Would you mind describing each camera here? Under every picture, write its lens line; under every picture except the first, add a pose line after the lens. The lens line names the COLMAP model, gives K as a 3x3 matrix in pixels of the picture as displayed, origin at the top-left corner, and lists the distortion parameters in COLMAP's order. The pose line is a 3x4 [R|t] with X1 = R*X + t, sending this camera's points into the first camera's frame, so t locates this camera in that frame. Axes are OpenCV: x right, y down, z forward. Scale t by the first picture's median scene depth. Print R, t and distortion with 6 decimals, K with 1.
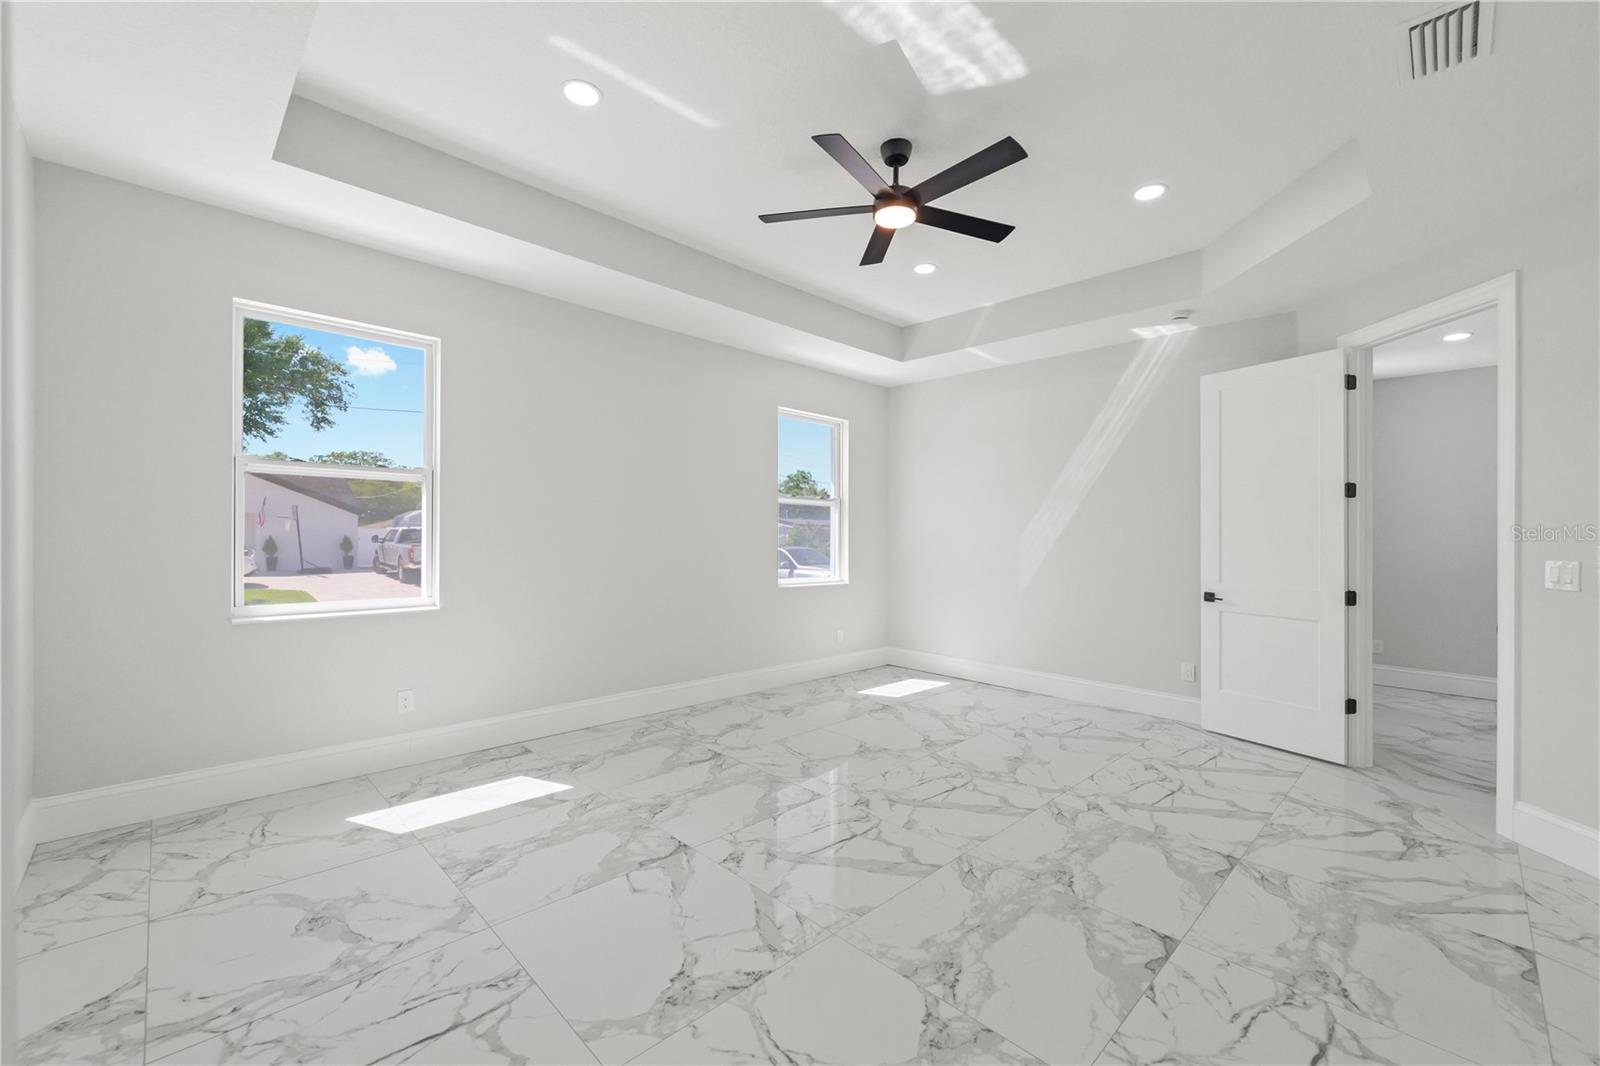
lens RADIAL K [[651.2, 0, 798.4], [0, 651.2, 518.2], [0, 0, 1]] dist [0.002428, 0.000386]
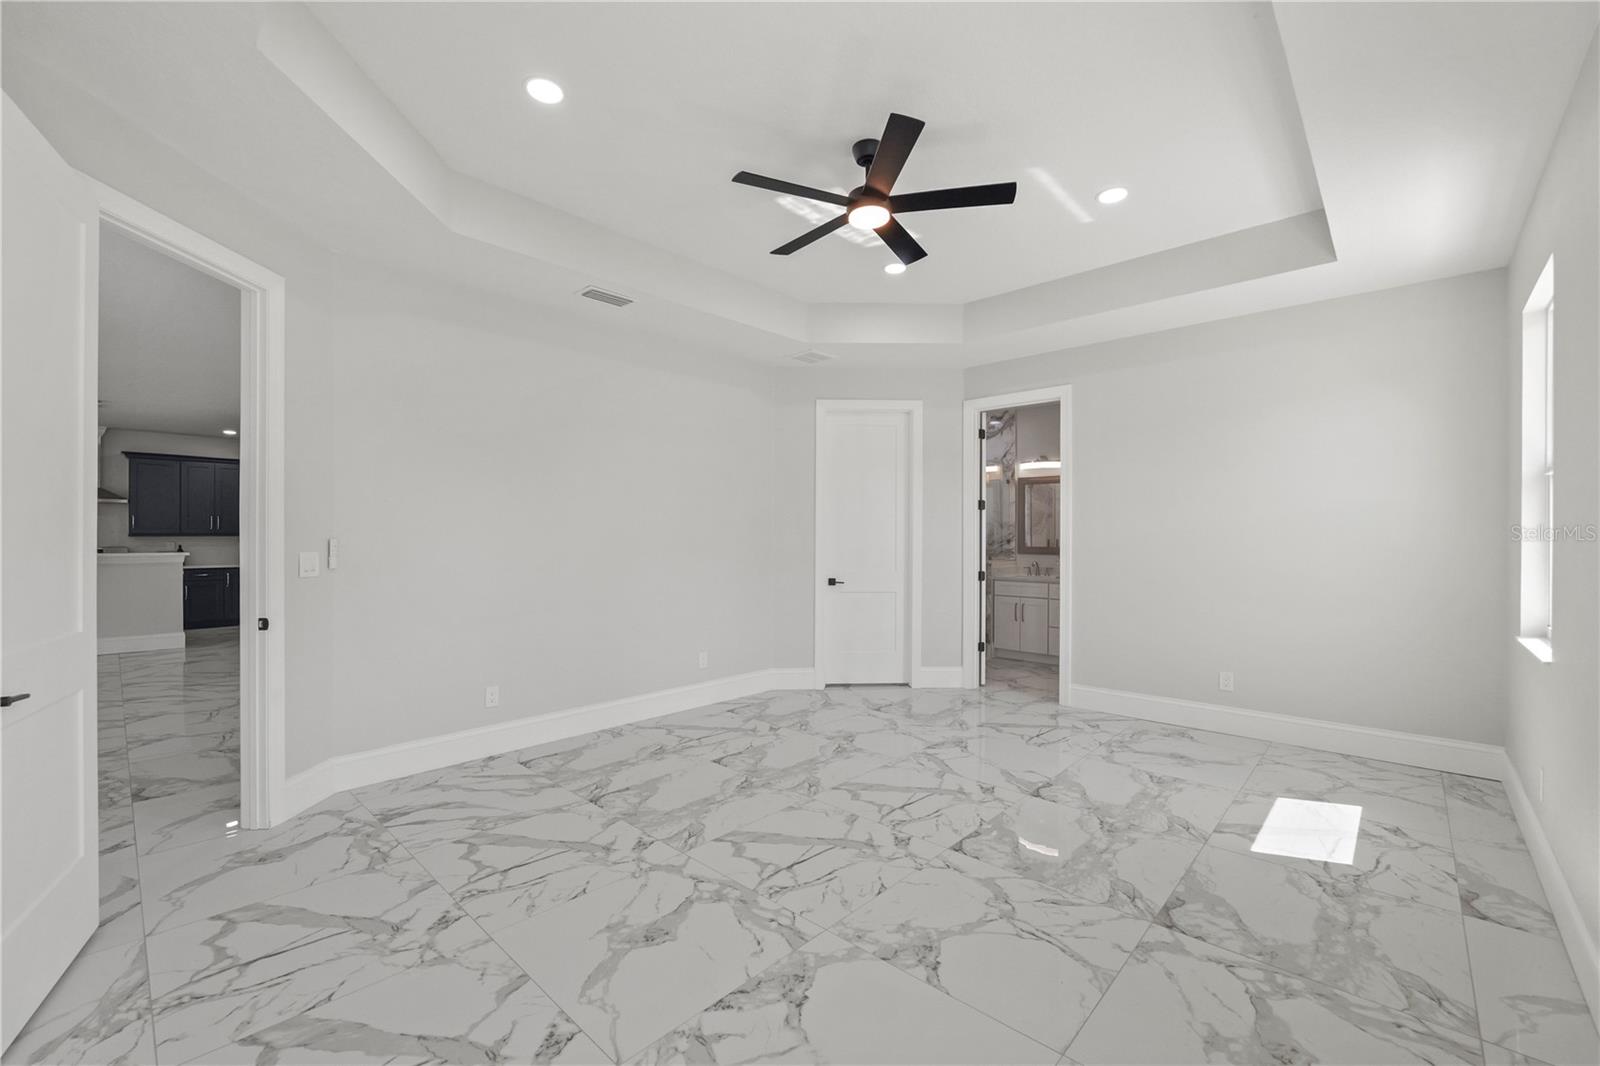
lens RADIAL K [[665.5, 0, 807.4], [0, 665.5, 540.5], [0, 0, 1]] dist [-0.009774, -0.000995]
pose [[-0.997903, -0.016116, -0.062690, 0.237718], [-0.014835, 0.999673, -0.020841, 0.036547], [0.063005, -0.019868, -0.997815, 1.553979]]
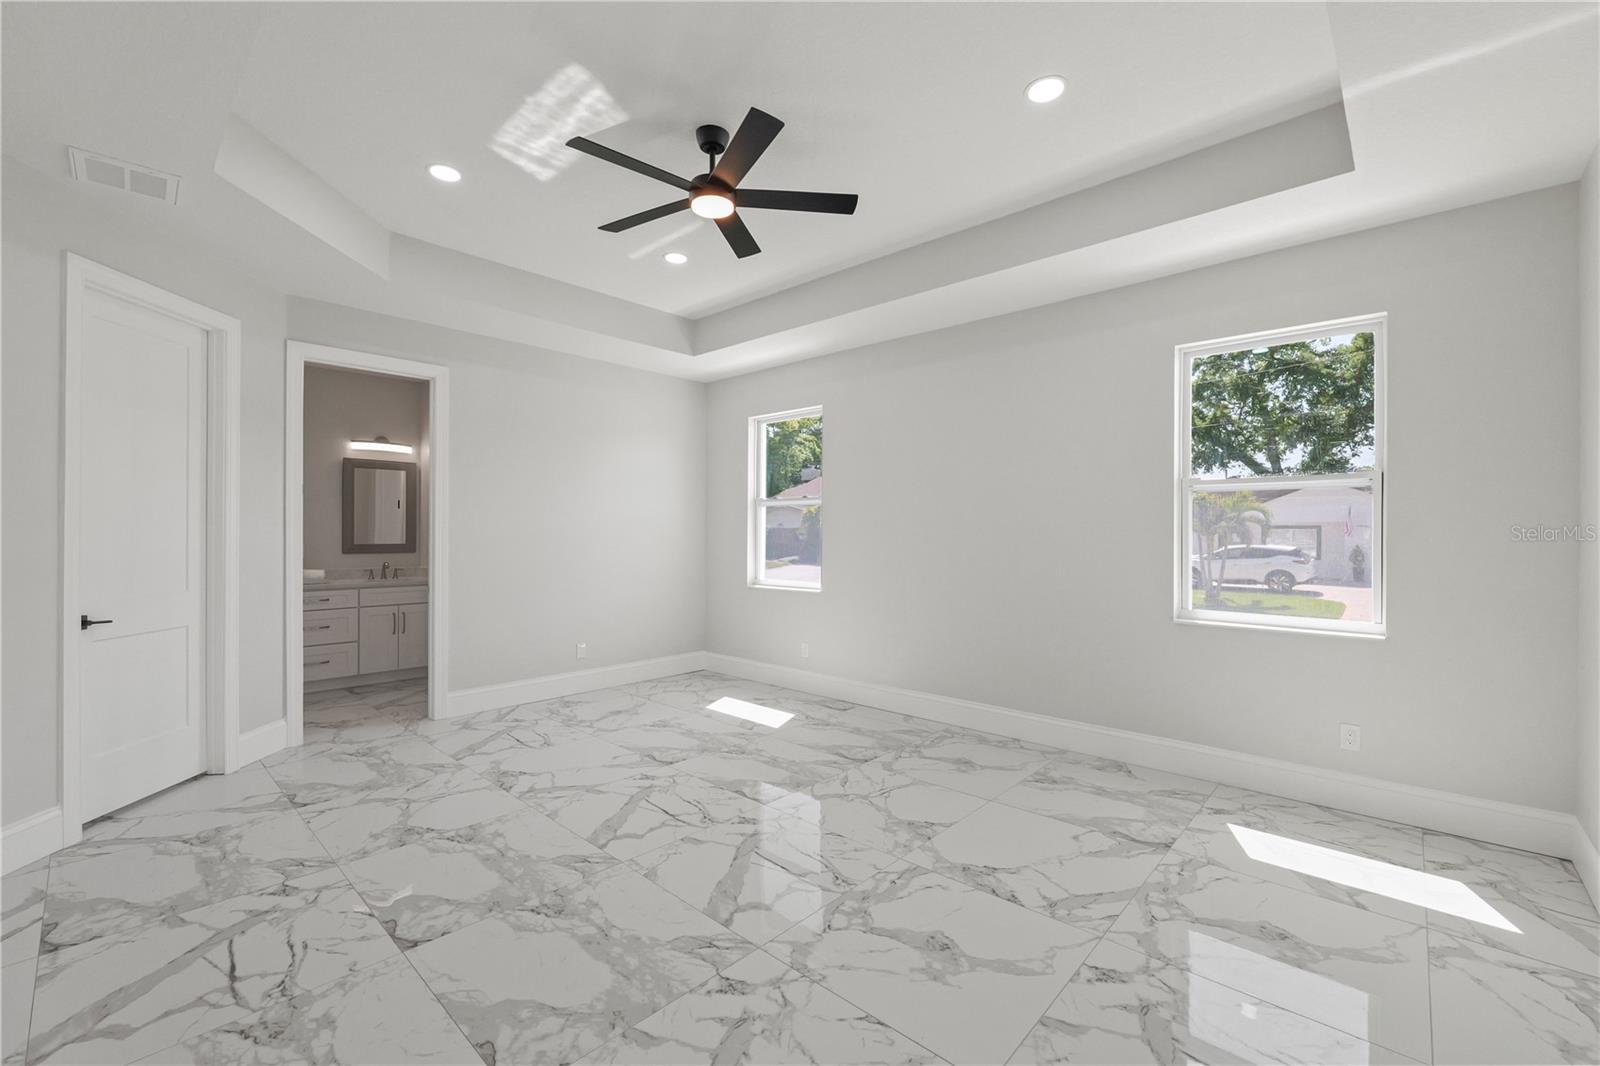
lens RADIAL K [[651.7, 0, 802.7], [0, 651.7, 533.5], [0, 0, 1]] dist [-0.009612, -0.000415]
pose [[0.062773, -0.014427, -0.997924, 0.864766], [0.021710, 0.999679, -0.013087, 0.023917], [0.997792, -0.020843, 0.063066, 0.837328]]
